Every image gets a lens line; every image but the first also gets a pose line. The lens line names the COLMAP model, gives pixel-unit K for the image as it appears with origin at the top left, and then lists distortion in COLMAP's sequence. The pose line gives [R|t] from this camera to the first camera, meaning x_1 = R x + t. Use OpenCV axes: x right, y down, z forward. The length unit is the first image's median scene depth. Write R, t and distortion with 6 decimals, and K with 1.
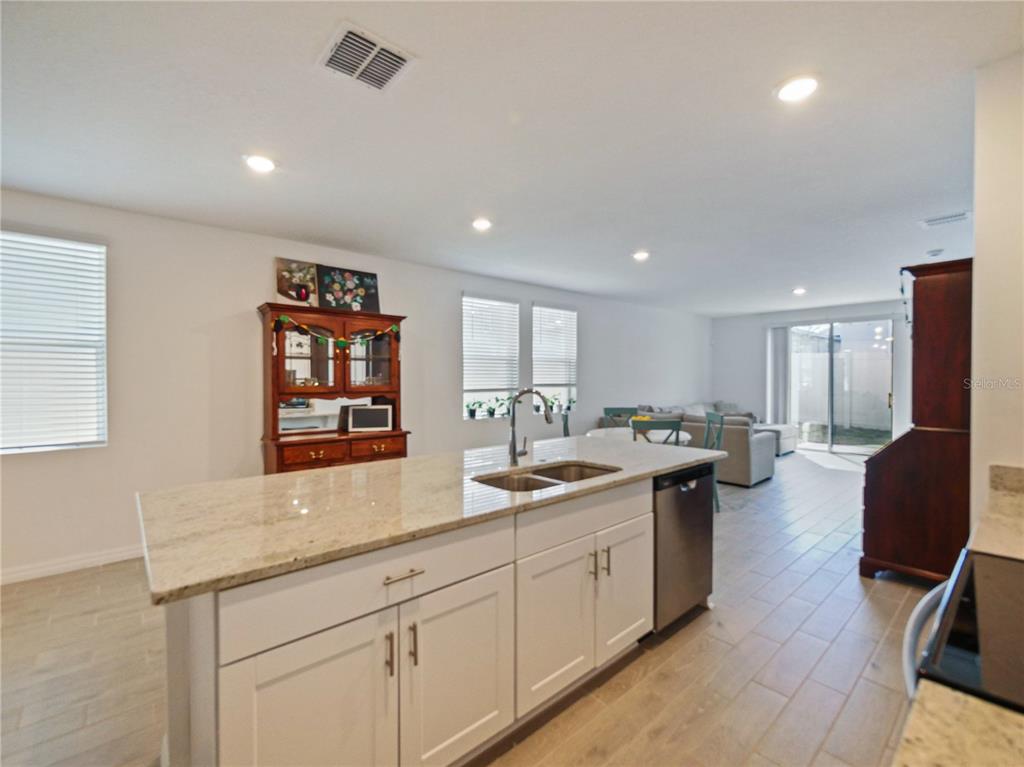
lens RADIAL K [[444.7, 0, 508.7], [0, 444.7, 386.4], [0, 0, 1]] dist [-0.002152, -0.000121]
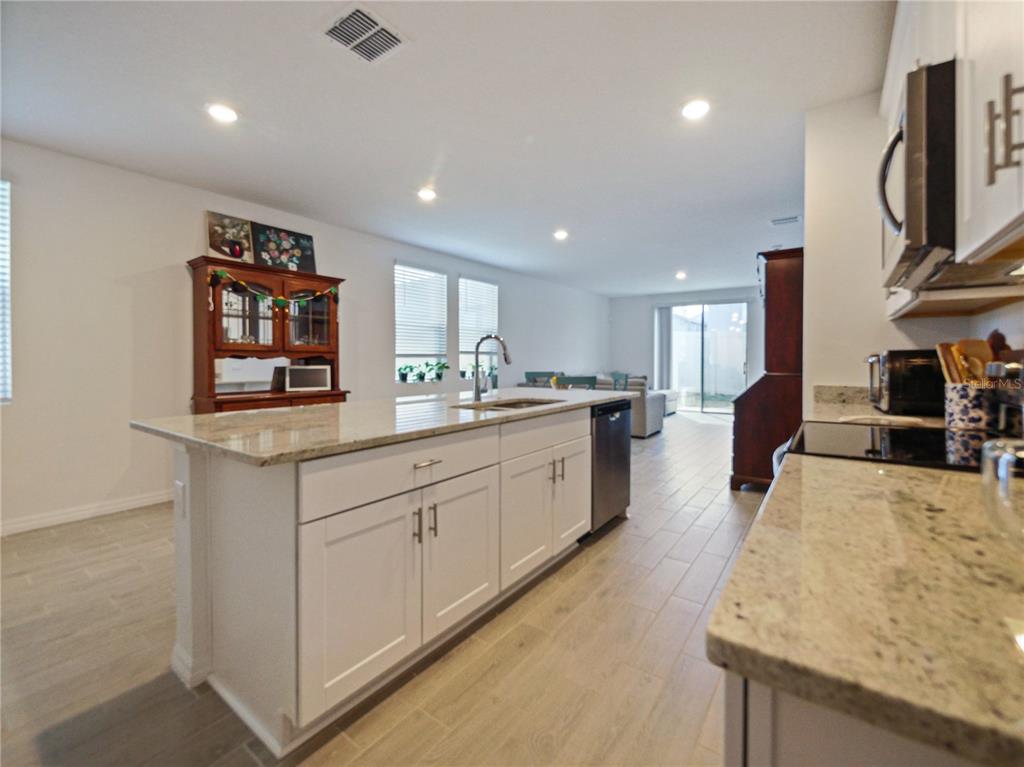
lens RADIAL K [[439.2, 0, 510.5], [0, 439.2, 368.7], [0, 0, 1]] dist [-0.002147, -0.000304]
pose [[0.974606, -0.003207, 0.223905, -0.092742], [0.002671, 0.999993, 0.002696, 0.051995], [-0.223912, -0.002030, 0.974607, -0.079992]]
